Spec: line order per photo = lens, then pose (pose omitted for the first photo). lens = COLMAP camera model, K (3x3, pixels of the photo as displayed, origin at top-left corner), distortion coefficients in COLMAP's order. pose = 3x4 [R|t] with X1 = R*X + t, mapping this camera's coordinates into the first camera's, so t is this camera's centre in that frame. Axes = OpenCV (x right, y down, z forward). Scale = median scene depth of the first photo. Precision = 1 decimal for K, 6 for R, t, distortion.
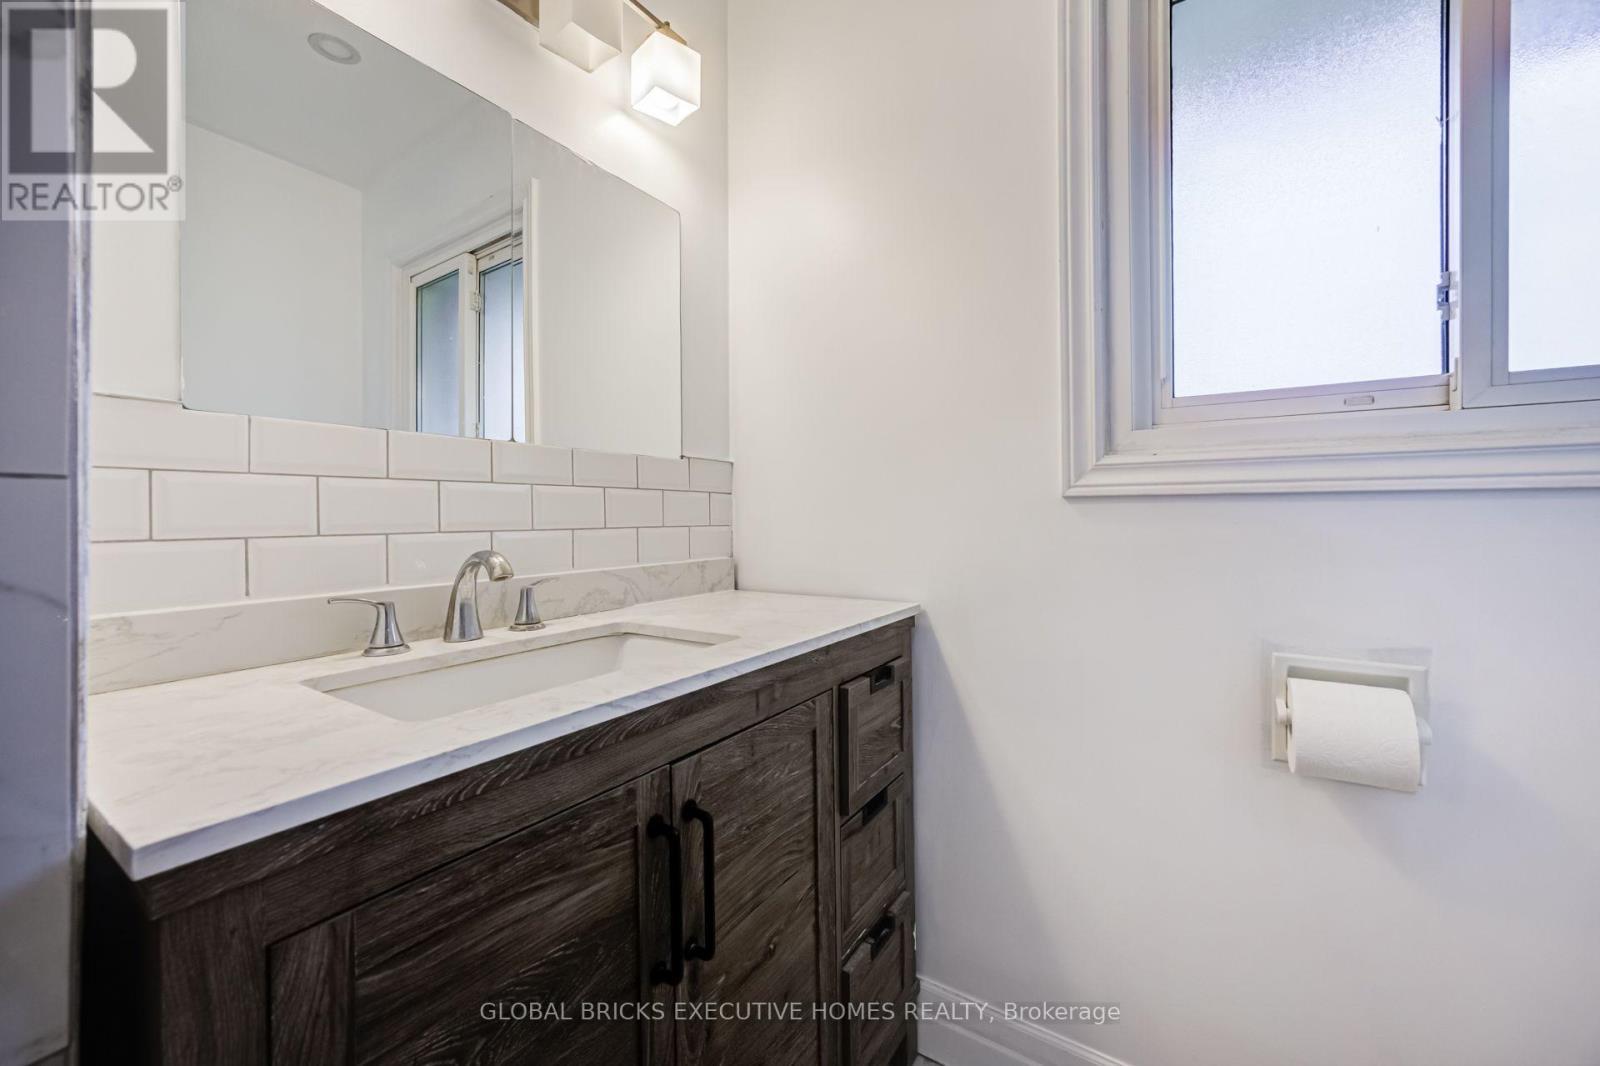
lens RADIAL K [[630.3, 0, 787.9], [0, 630.3, 517.7], [0, 0, 1]] dist [-0.007261, 0.002492]
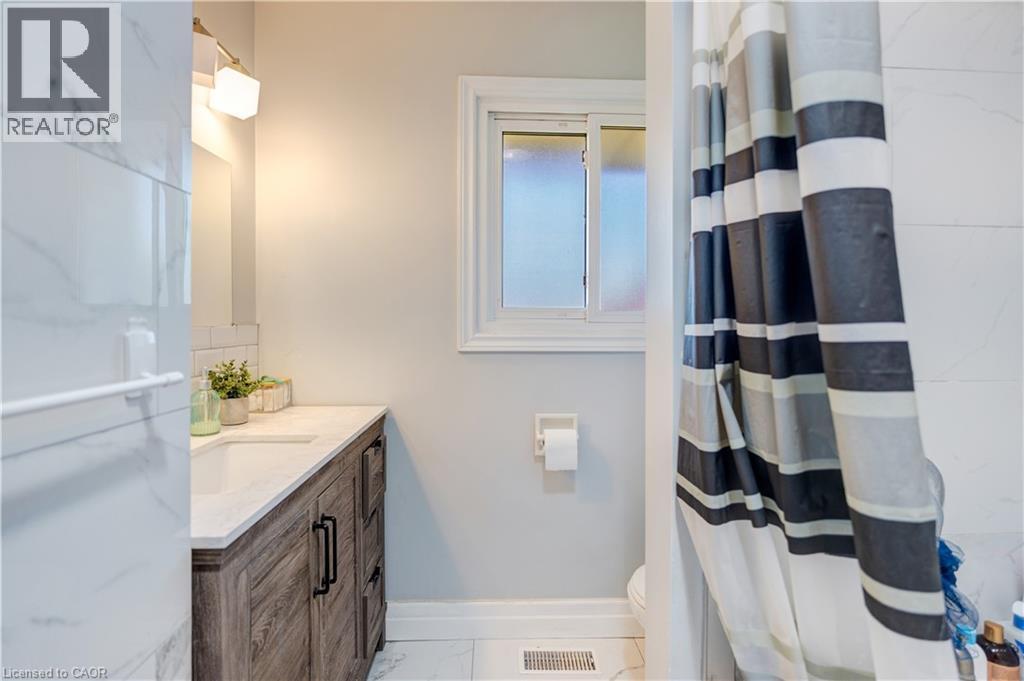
lens RADIAL K [[479.4, 0, 510.5], [0, 479.4, 329.2], [0, 0, 1]] dist [-0.007577, -0.000676]
pose [[0.816412, -0.004496, 0.577453, -0.445405], [-0.004661, 0.999886, 0.014374, -0.162227], [-0.577452, -0.014427, 0.816297, -0.541102]]
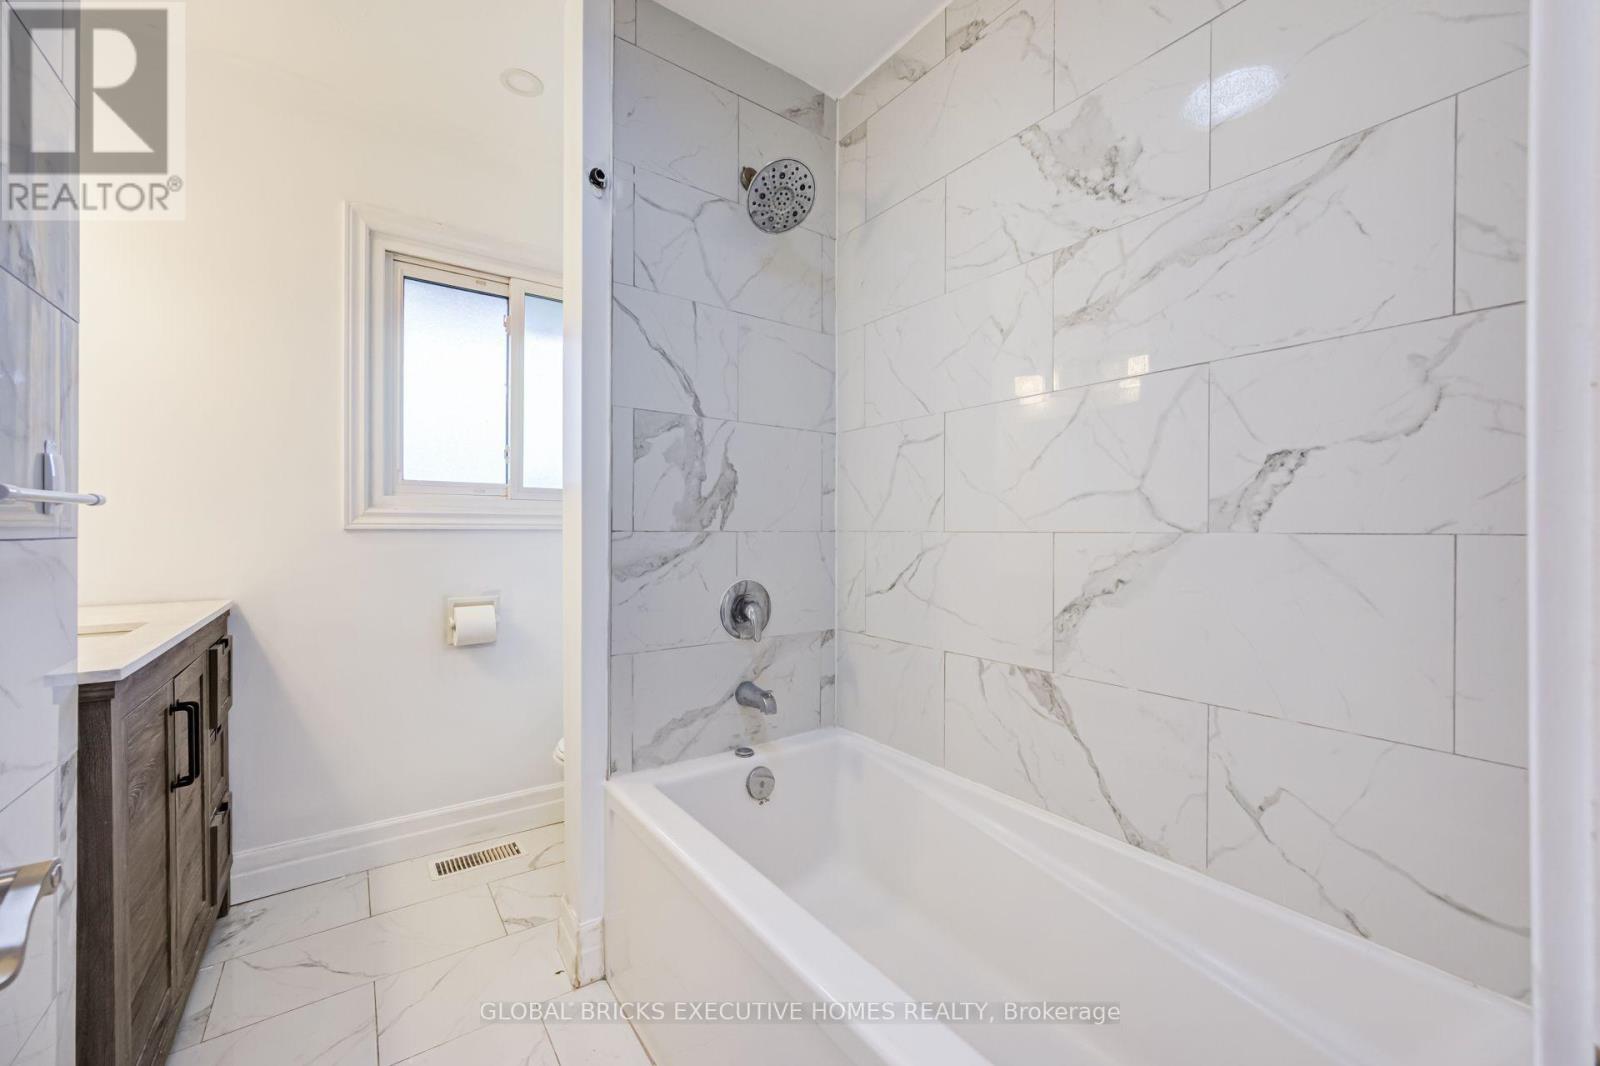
lens RADIAL K [[630.3, 0, 779.9], [0, 630.3, 536.4], [0, 0, 1]] dist [-0.007261, 0.002492]
pose [[0.381845, -0.004781, 0.924214, -0.912495], [-0.008642, 0.999924, 0.008743, -0.047266], [-0.924186, -0.011325, 0.381775, -1.025296]]
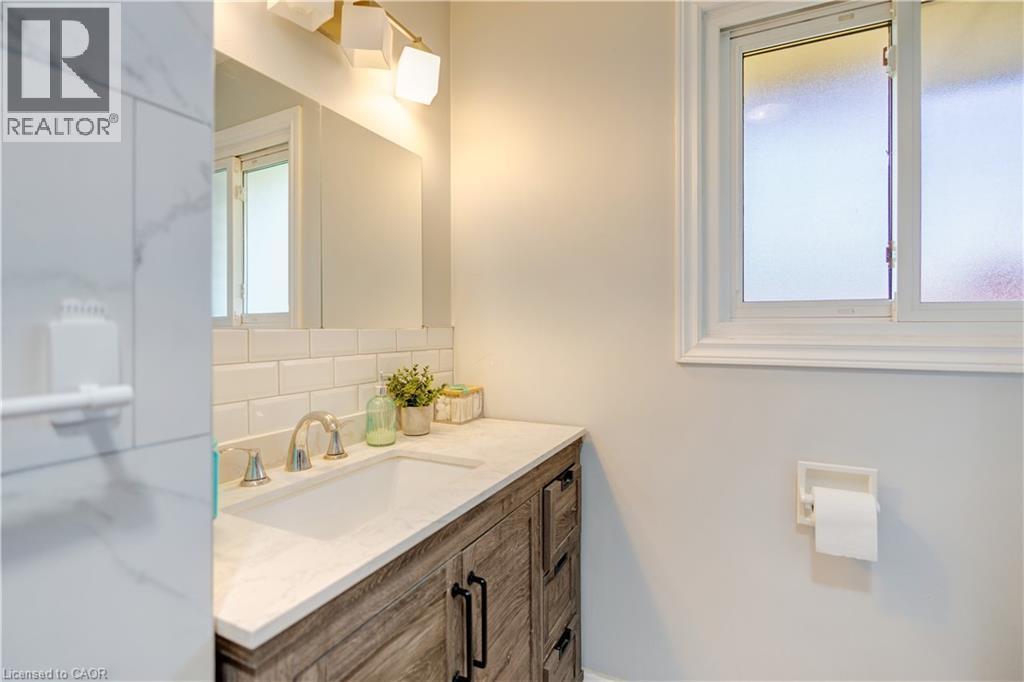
lens RADIAL K [[479.4, 0, 508.2], [0, 479.4, 331.6], [0, 0, 1]] dist [-0.007577, -0.000676]
pose [[0.992765, 0.001616, 0.120059, -0.163204], [-0.002212, 0.999986, 0.004833, -0.141029], [-0.120049, -0.005064, 0.992755, -0.188092]]
